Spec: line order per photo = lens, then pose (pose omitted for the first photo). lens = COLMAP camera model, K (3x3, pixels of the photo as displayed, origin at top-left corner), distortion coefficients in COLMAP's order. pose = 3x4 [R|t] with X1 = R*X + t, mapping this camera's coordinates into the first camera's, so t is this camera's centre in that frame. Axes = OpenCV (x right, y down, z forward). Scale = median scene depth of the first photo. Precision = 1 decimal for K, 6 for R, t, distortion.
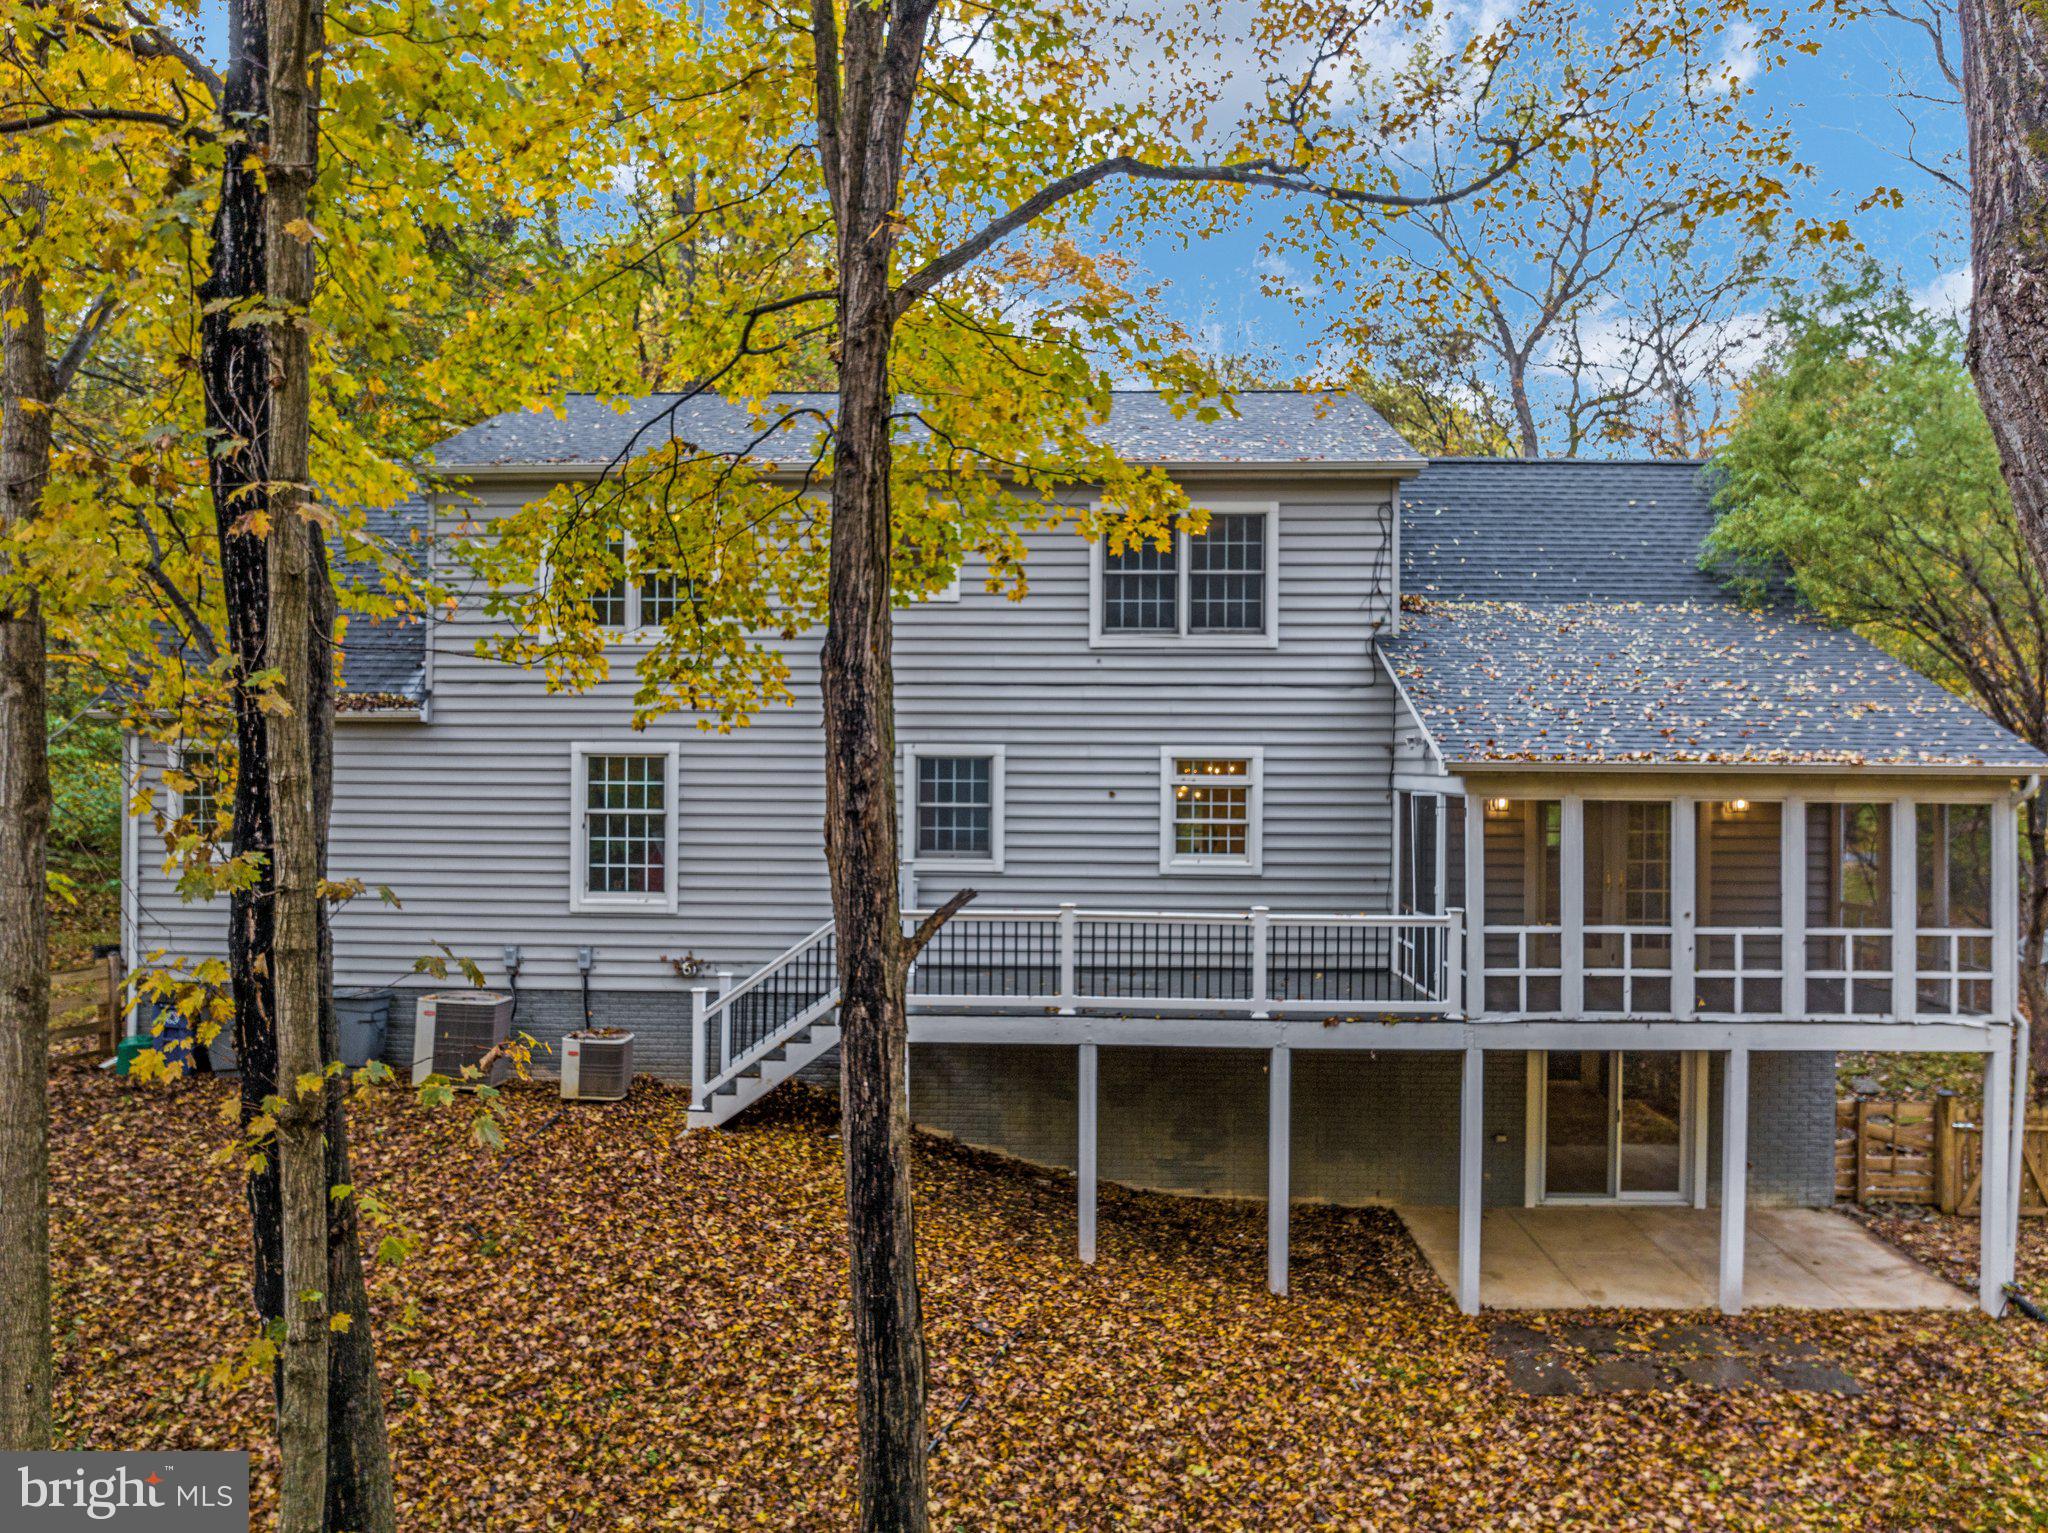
lens RADIAL K [[1457.8, 0, 1035.6], [0, 1457.8, 755.8], [0, 0, 1]] dist [-0.030232, -0.008374]
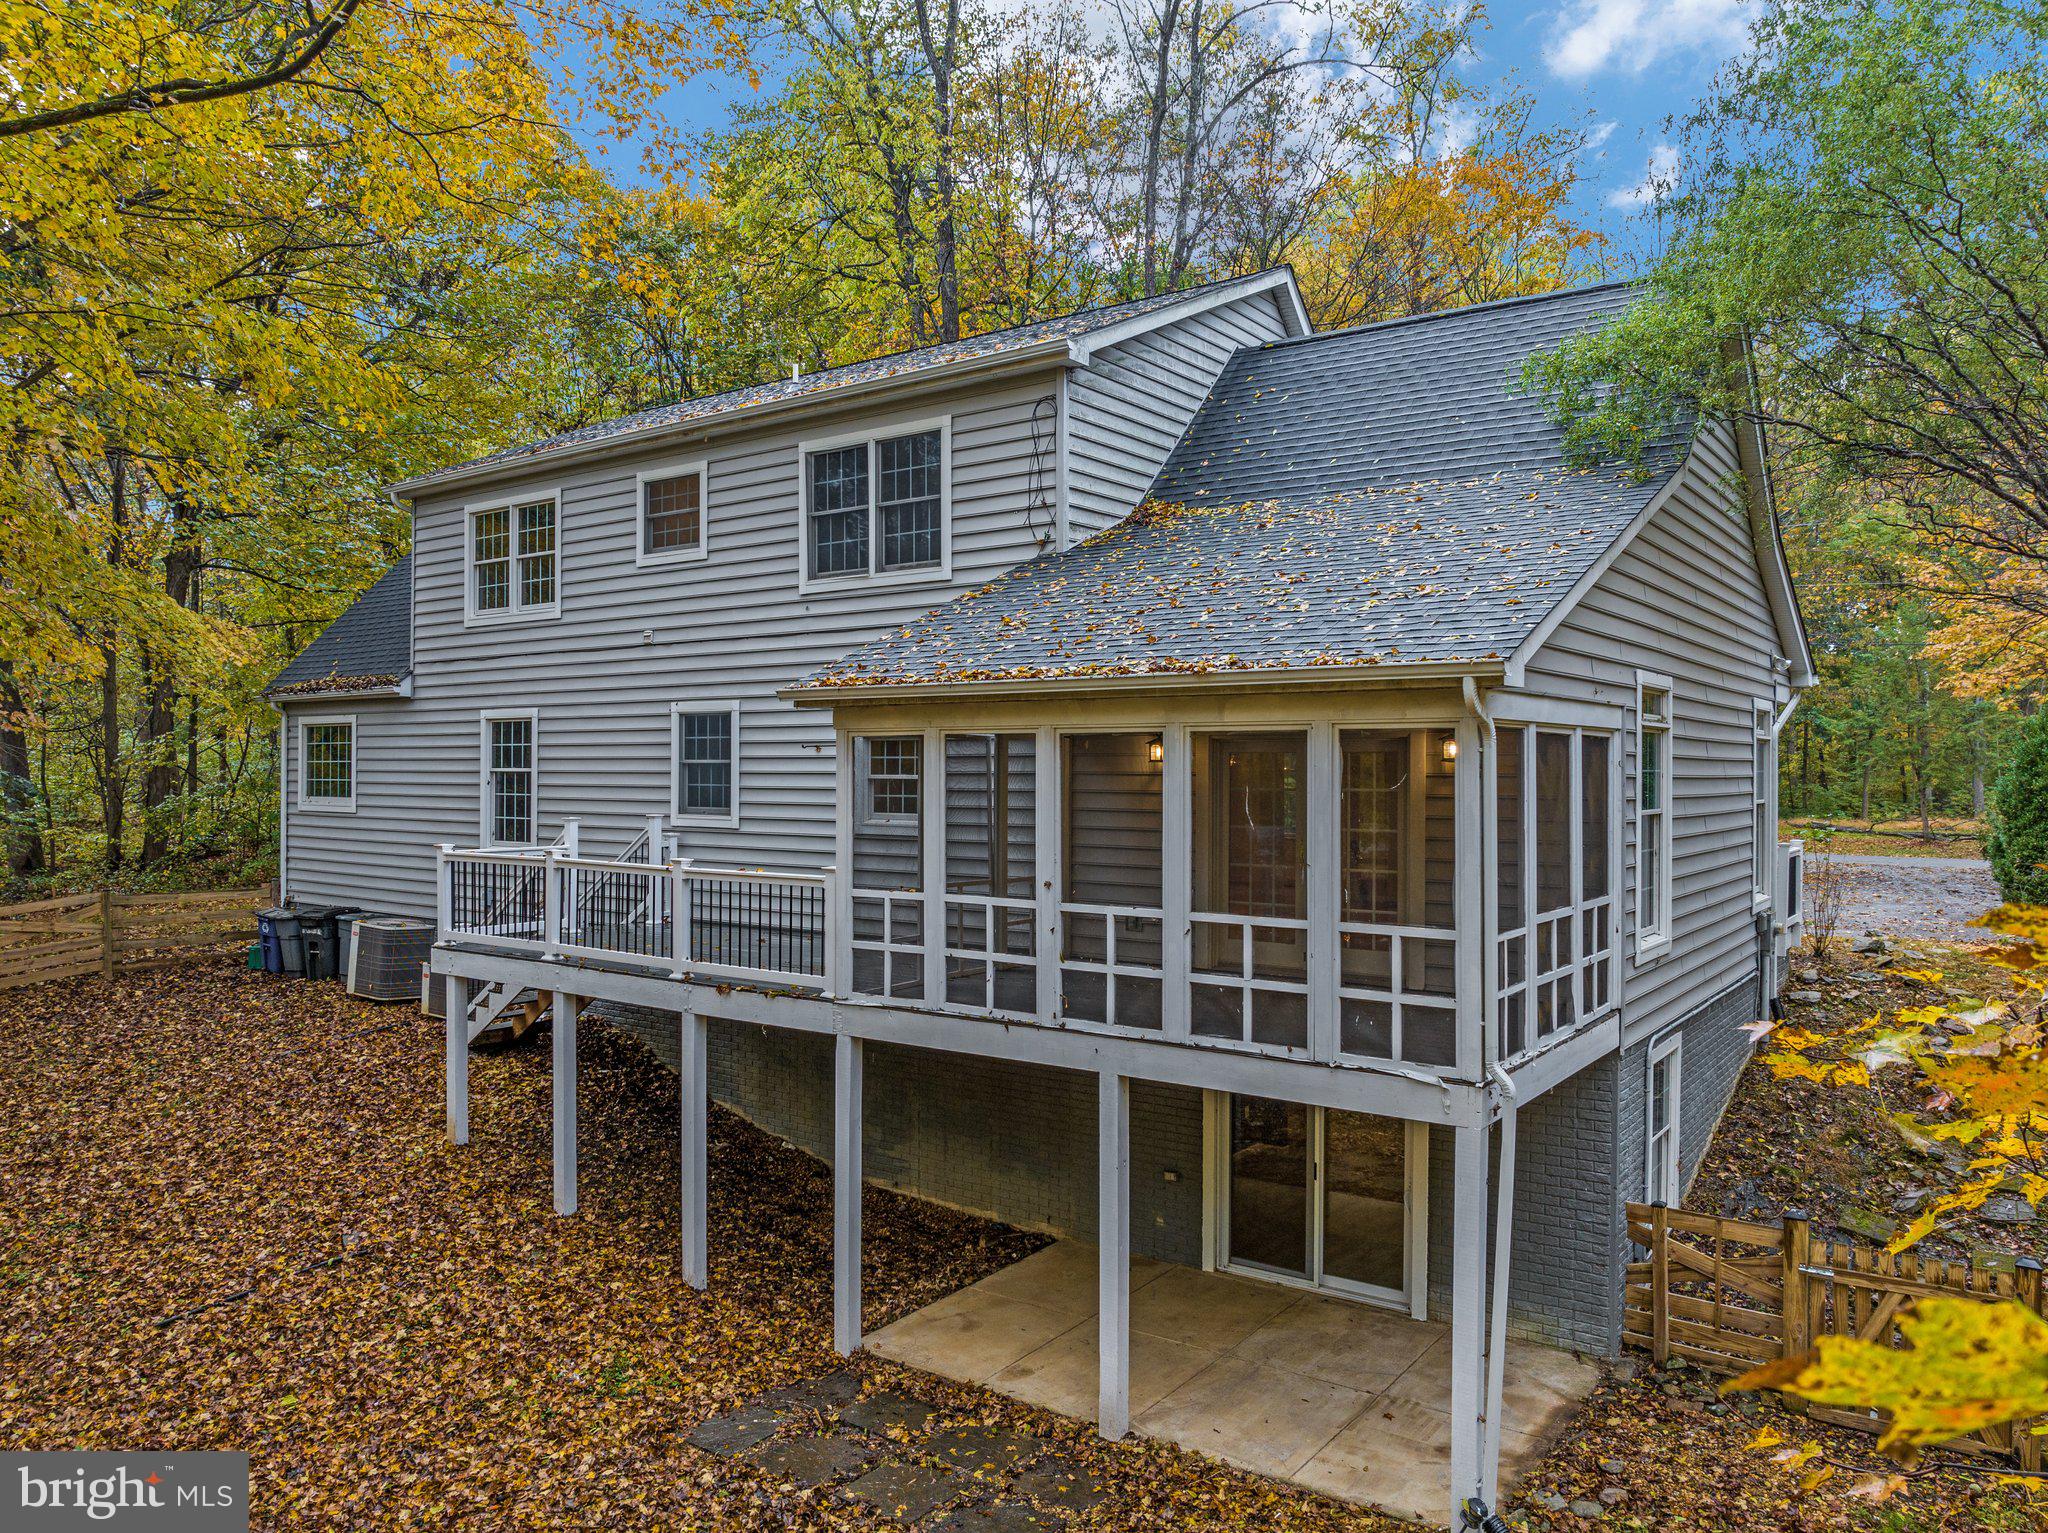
lens RADIAL K [[1457.8, 0, 1028.5], [0, 1457.8, 766.6], [0, 0, 1]] dist [-0.030232, -0.008374]
pose [[0.828991, -0.004089, -0.559247, 0.696095], [0.003223, 0.999992, -0.002534, 0.040701], [0.559253, 0.000299, 0.828997, 0.298077]]
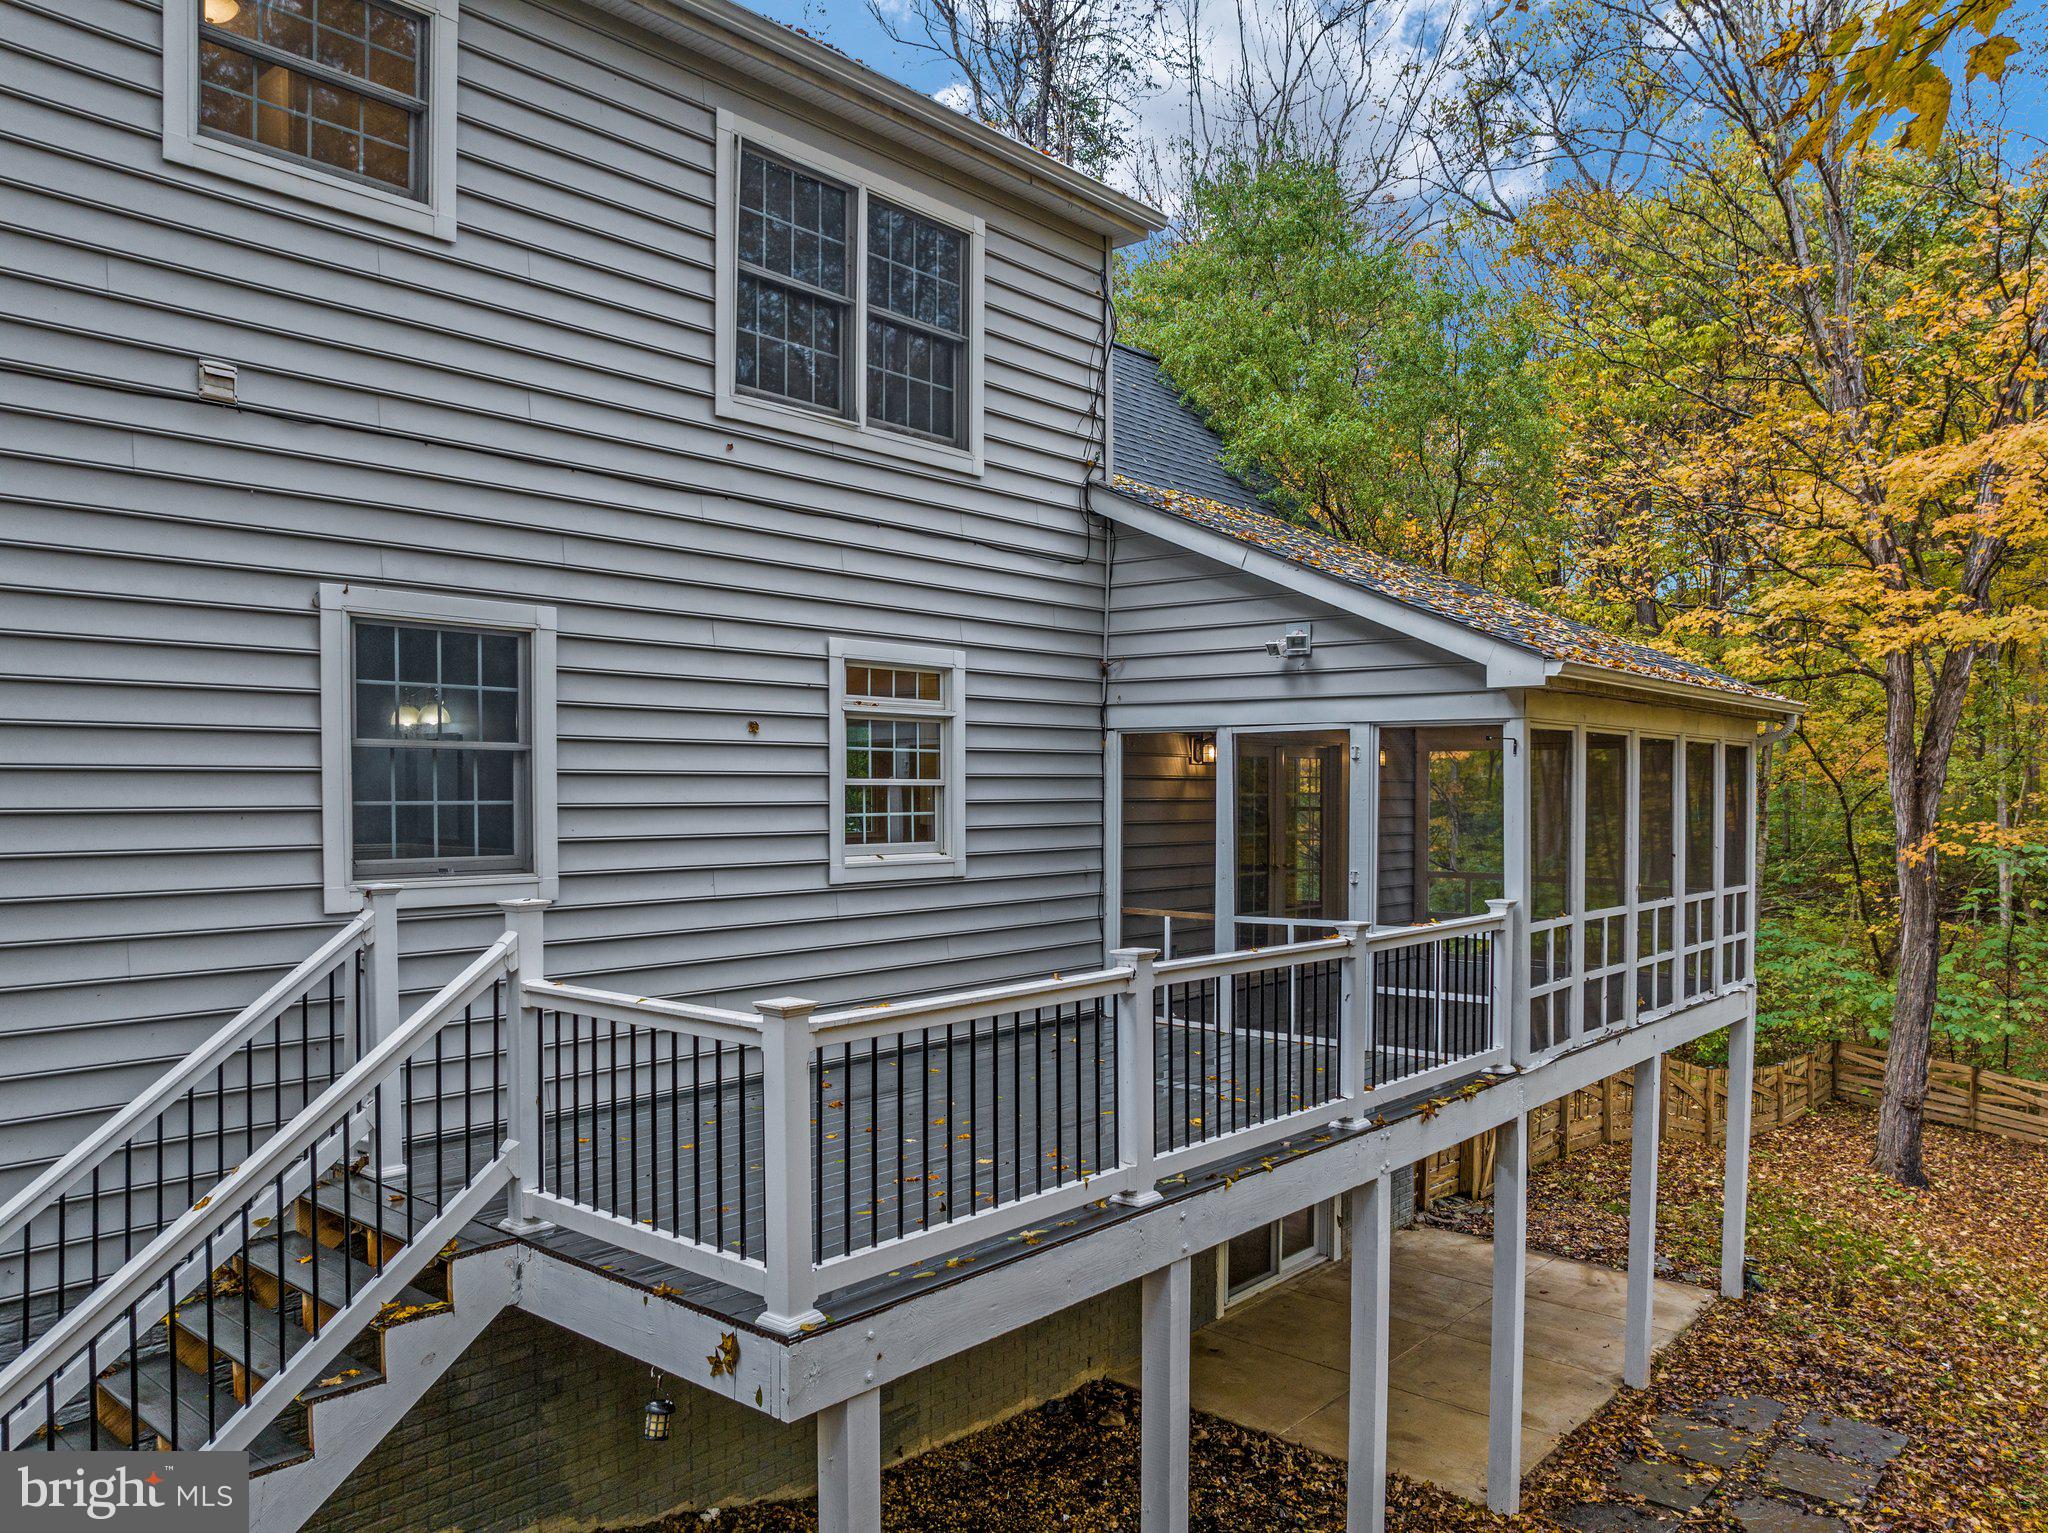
lens RADIAL K [[1457.8, 0, 1003.7], [0, 1457.8, 826.5], [0, 0, 1]] dist [-0.030232, -0.008374]
pose [[0.631038, -0.025537, 0.775331, -0.274437], [0.001410, 0.999494, 0.031772, 0.044345], [-0.775750, -0.018956, 0.630755, 0.631809]]
